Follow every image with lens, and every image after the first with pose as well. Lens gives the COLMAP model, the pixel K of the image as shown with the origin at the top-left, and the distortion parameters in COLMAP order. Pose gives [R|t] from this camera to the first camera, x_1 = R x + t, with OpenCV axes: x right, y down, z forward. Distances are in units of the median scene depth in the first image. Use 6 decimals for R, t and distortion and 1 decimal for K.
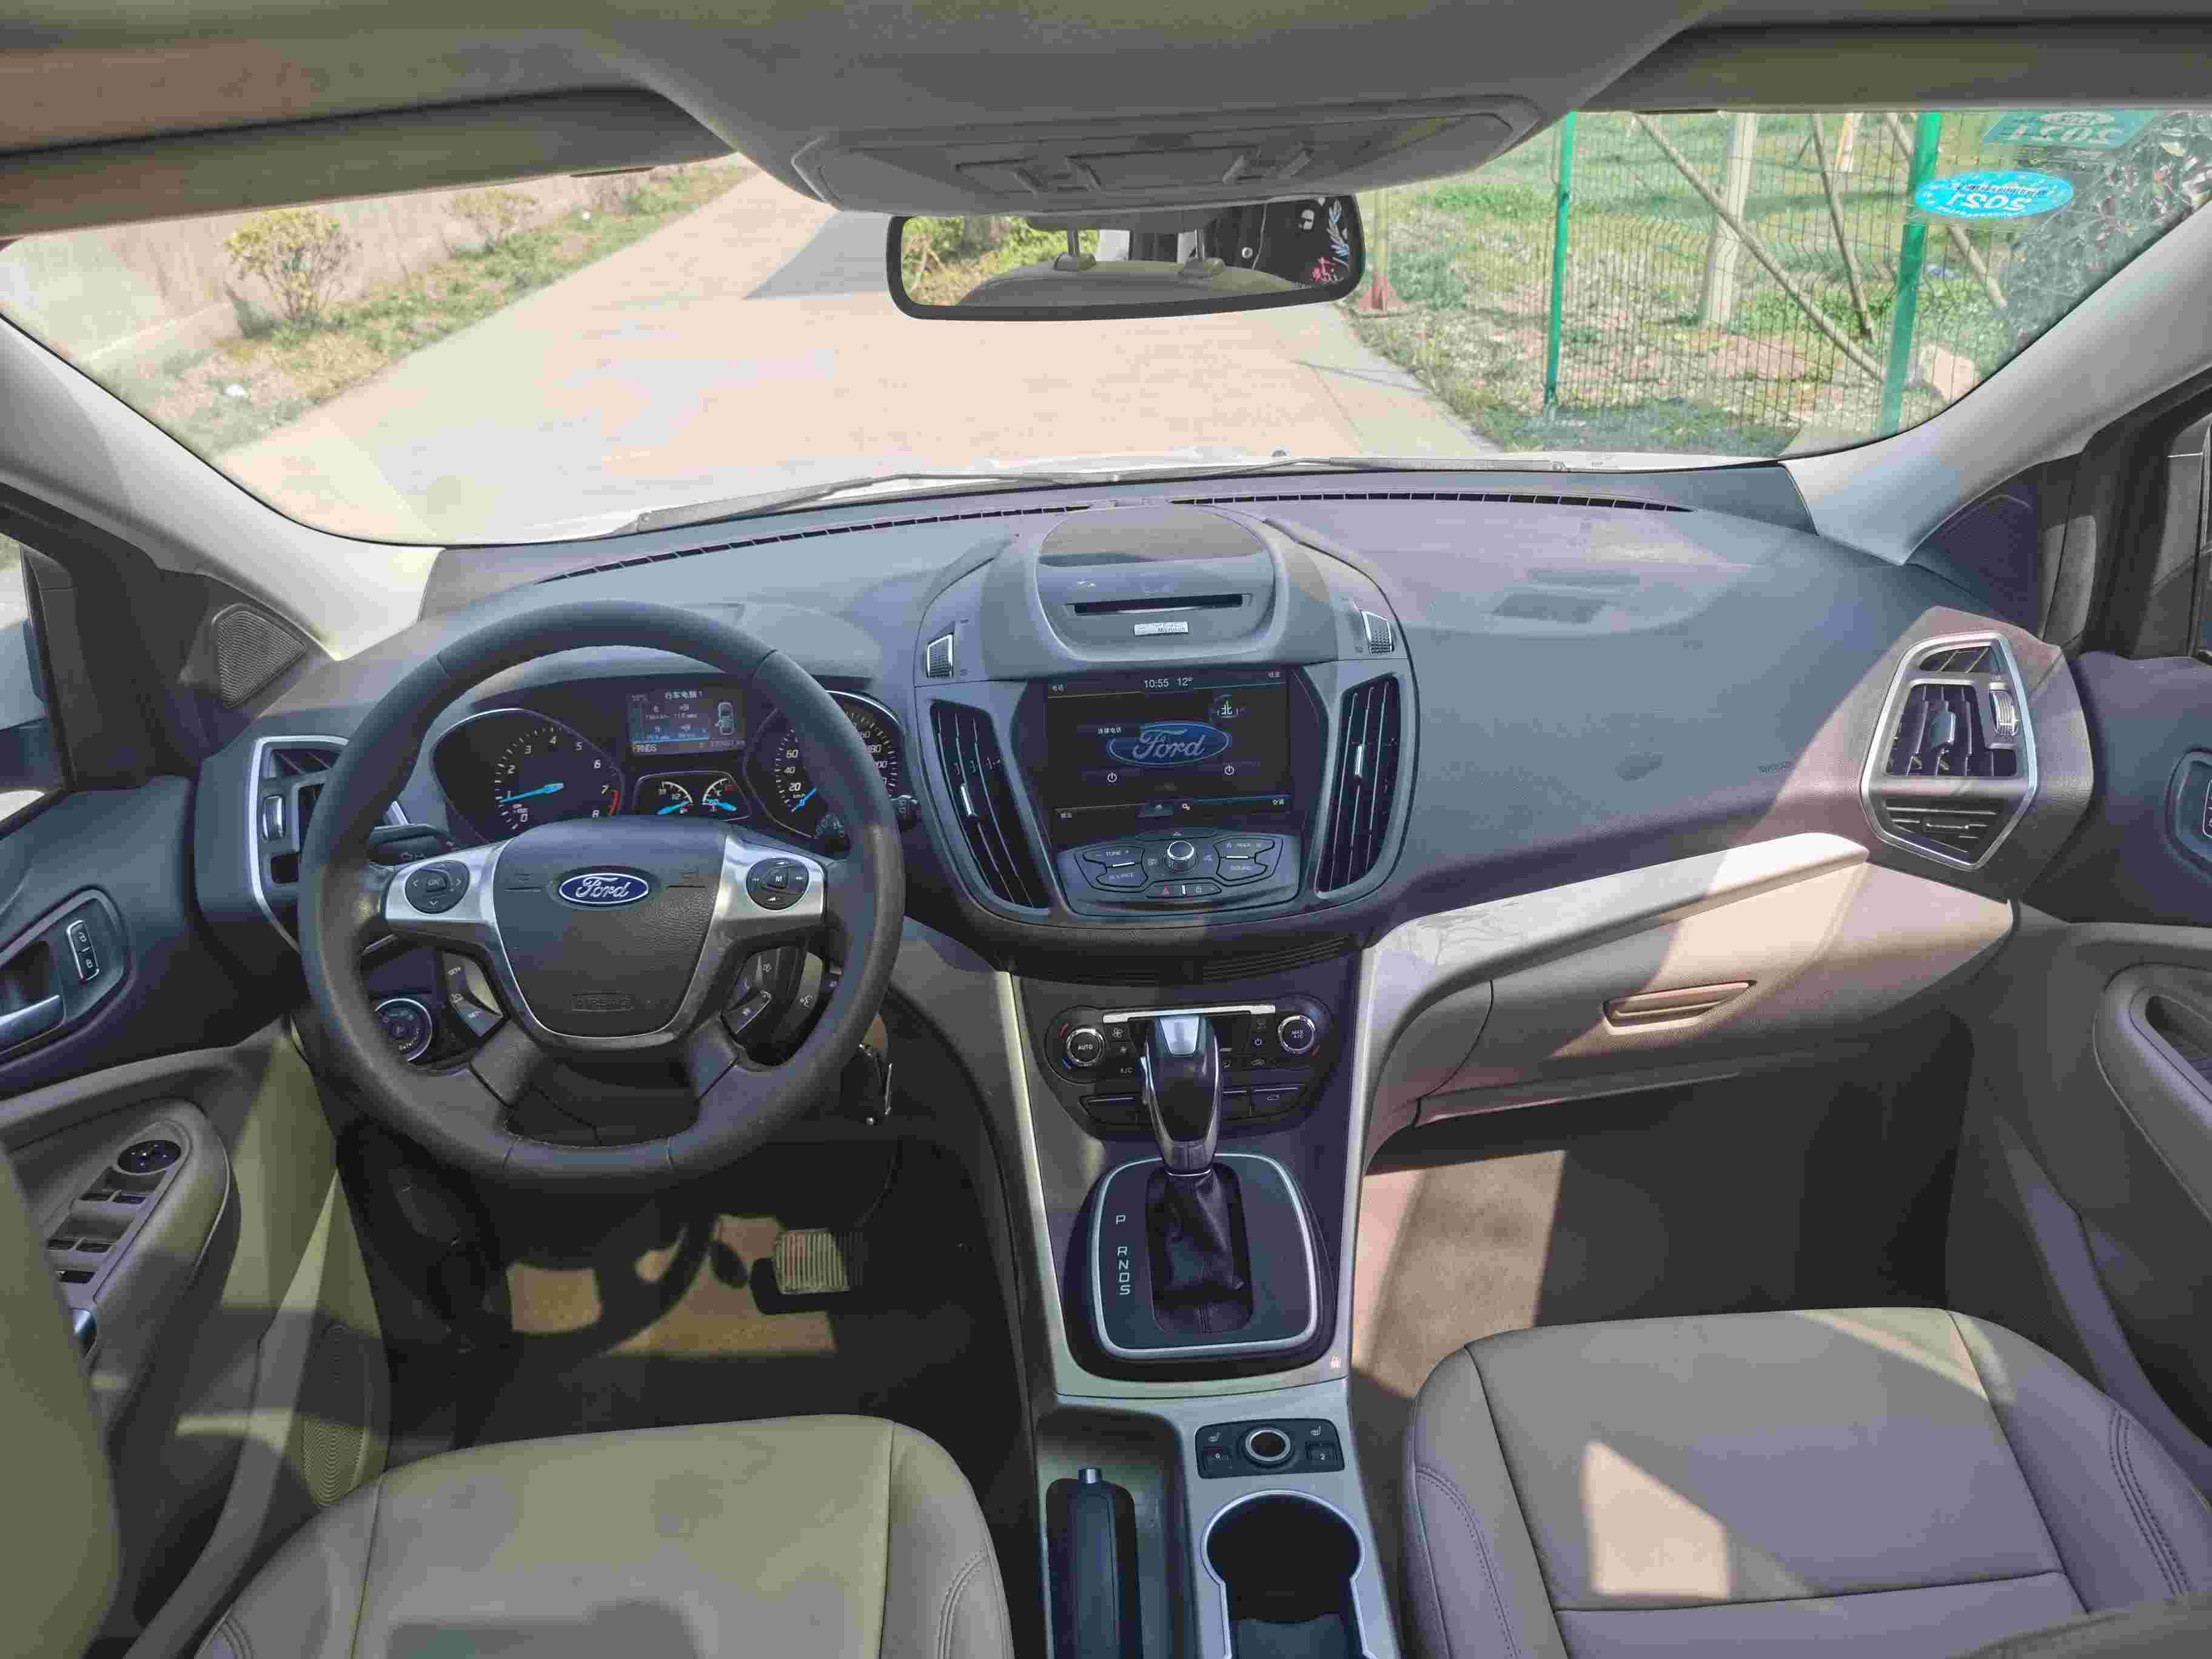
lens RADIAL K [[1732.1, 0, 1110.5], [0, 1732.1, 836.4], [0, 0, 1]] dist [0.052283, -0.080134]
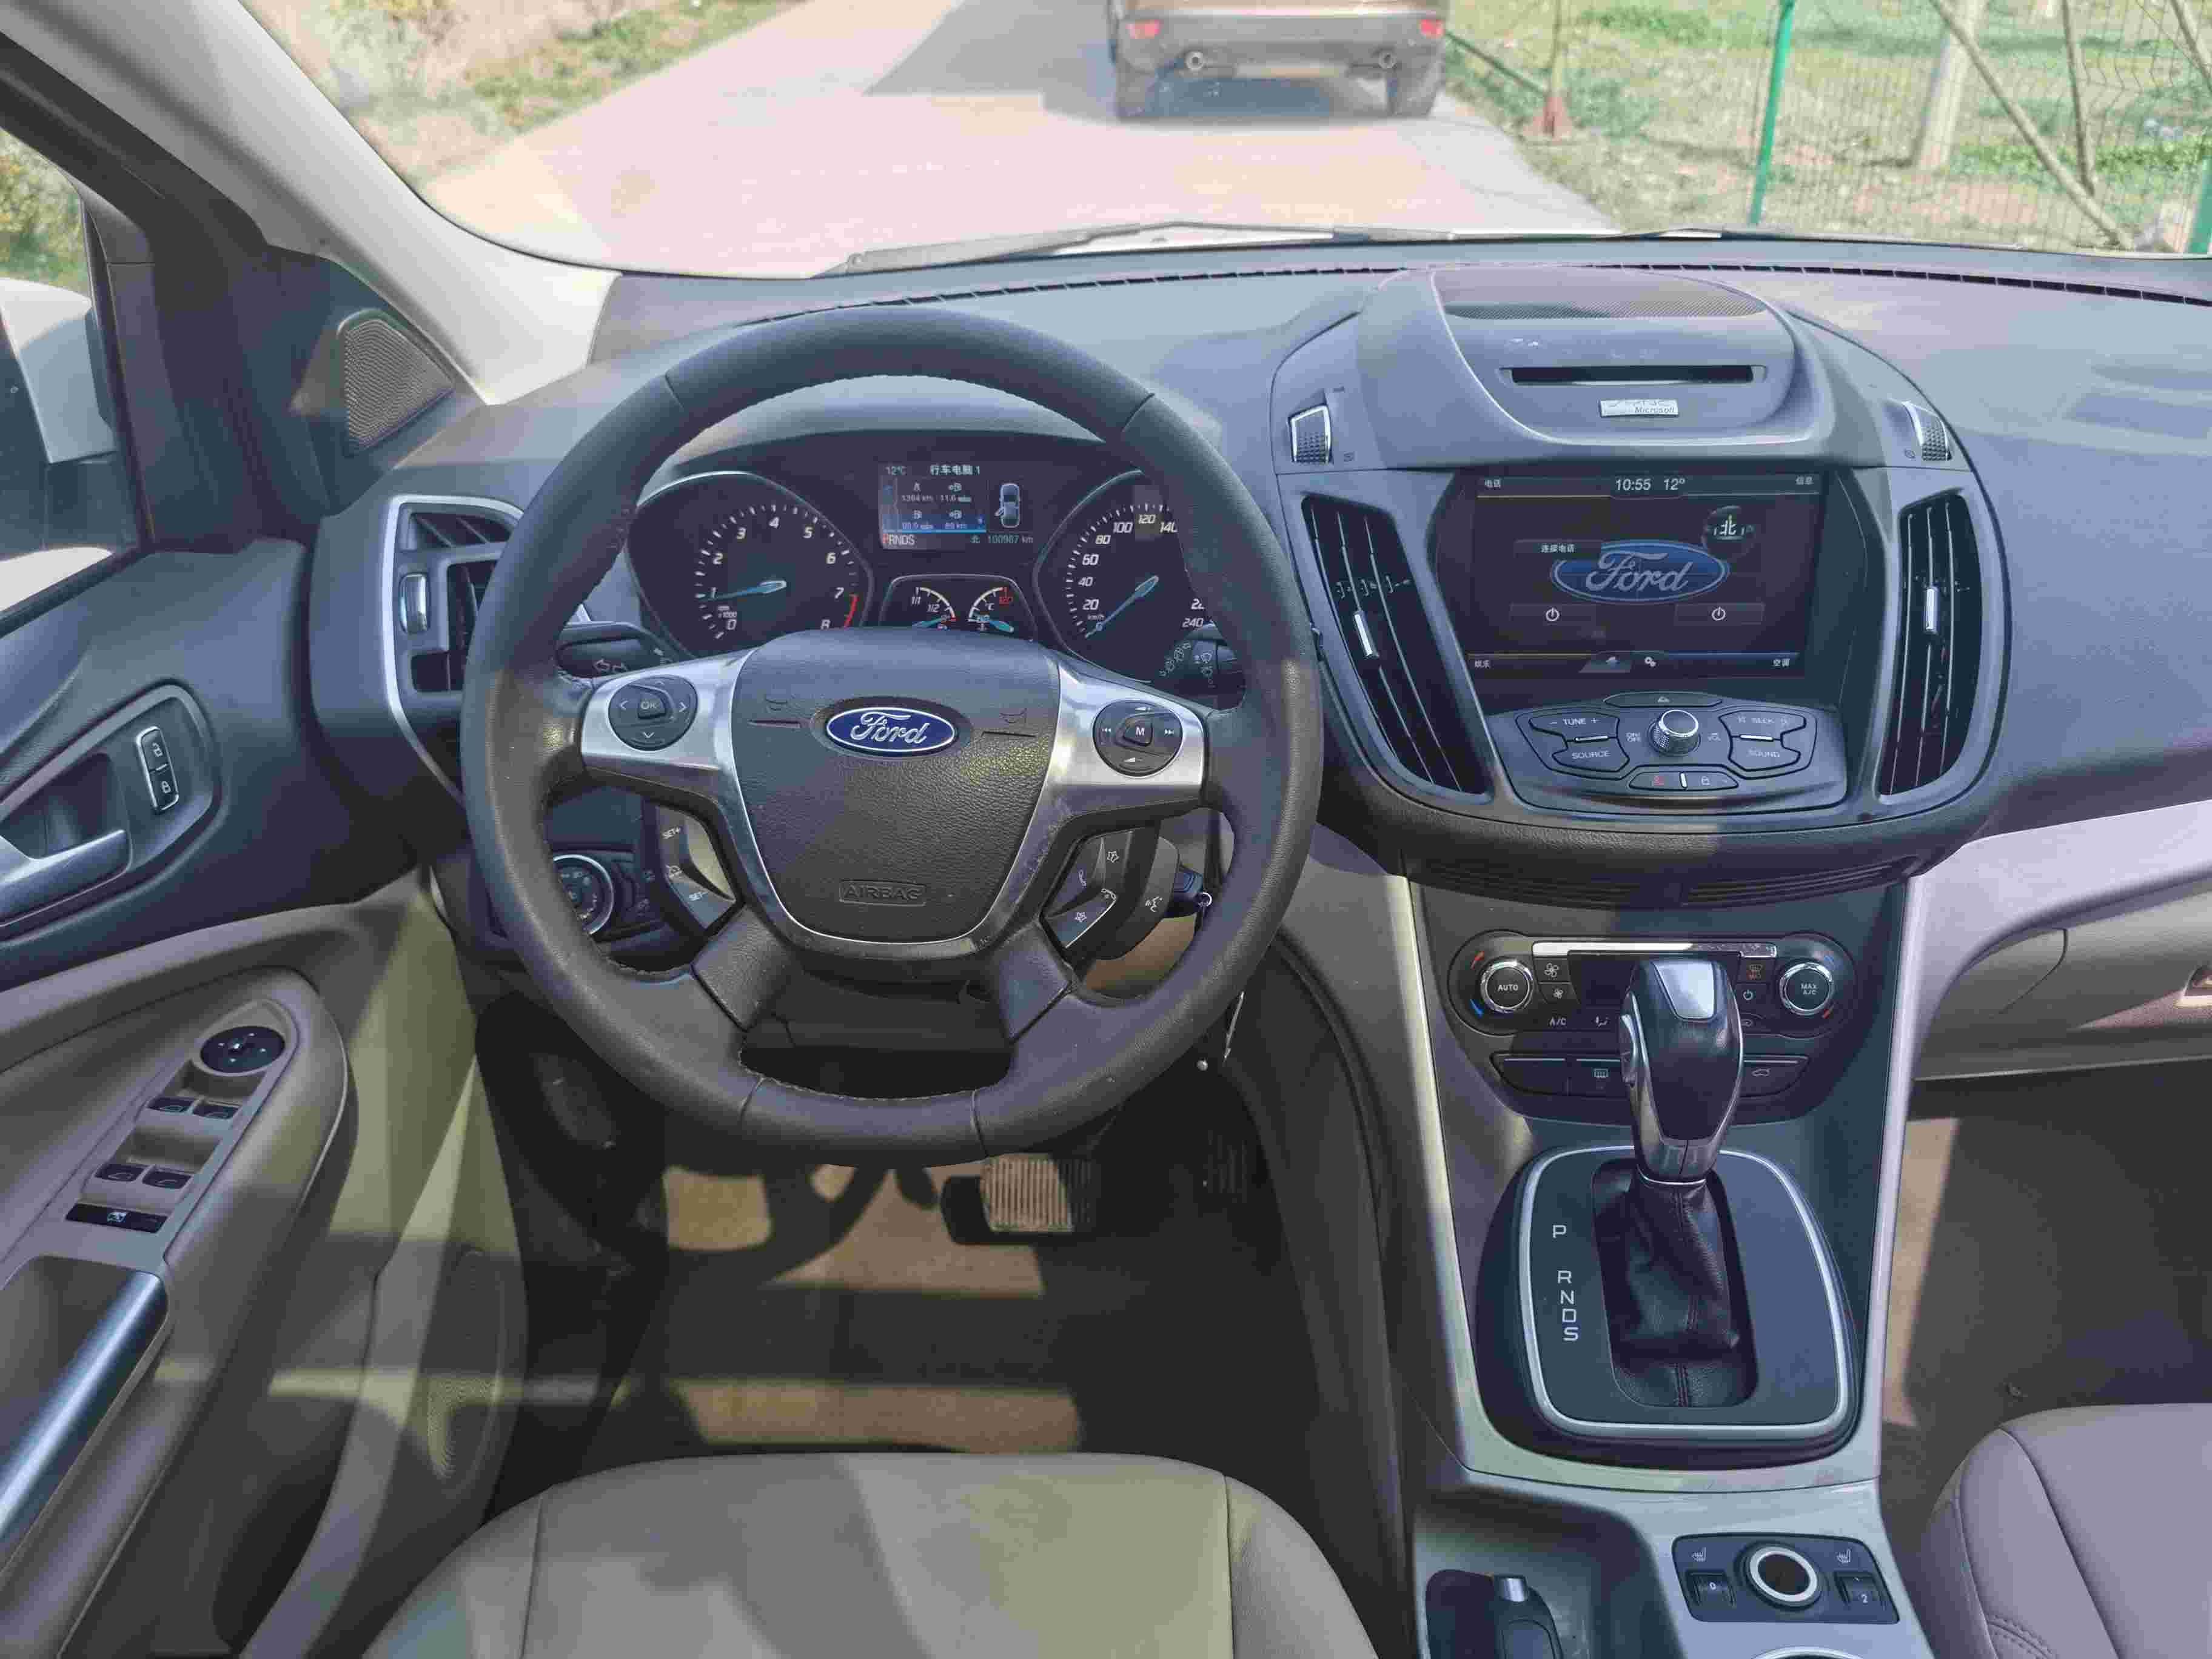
lens RADIAL K [[1732.1, 0, 1106.1], [0, 1732.1, 839.0], [0, 0, 1]] dist [0.052283, -0.080134]
pose [[0.997241, 0.063861, -0.037831, -0.151851], [-0.060334, 0.994292, 0.087999, 0.006275], [0.043235, -0.085474, 0.995402, 0.266894]]
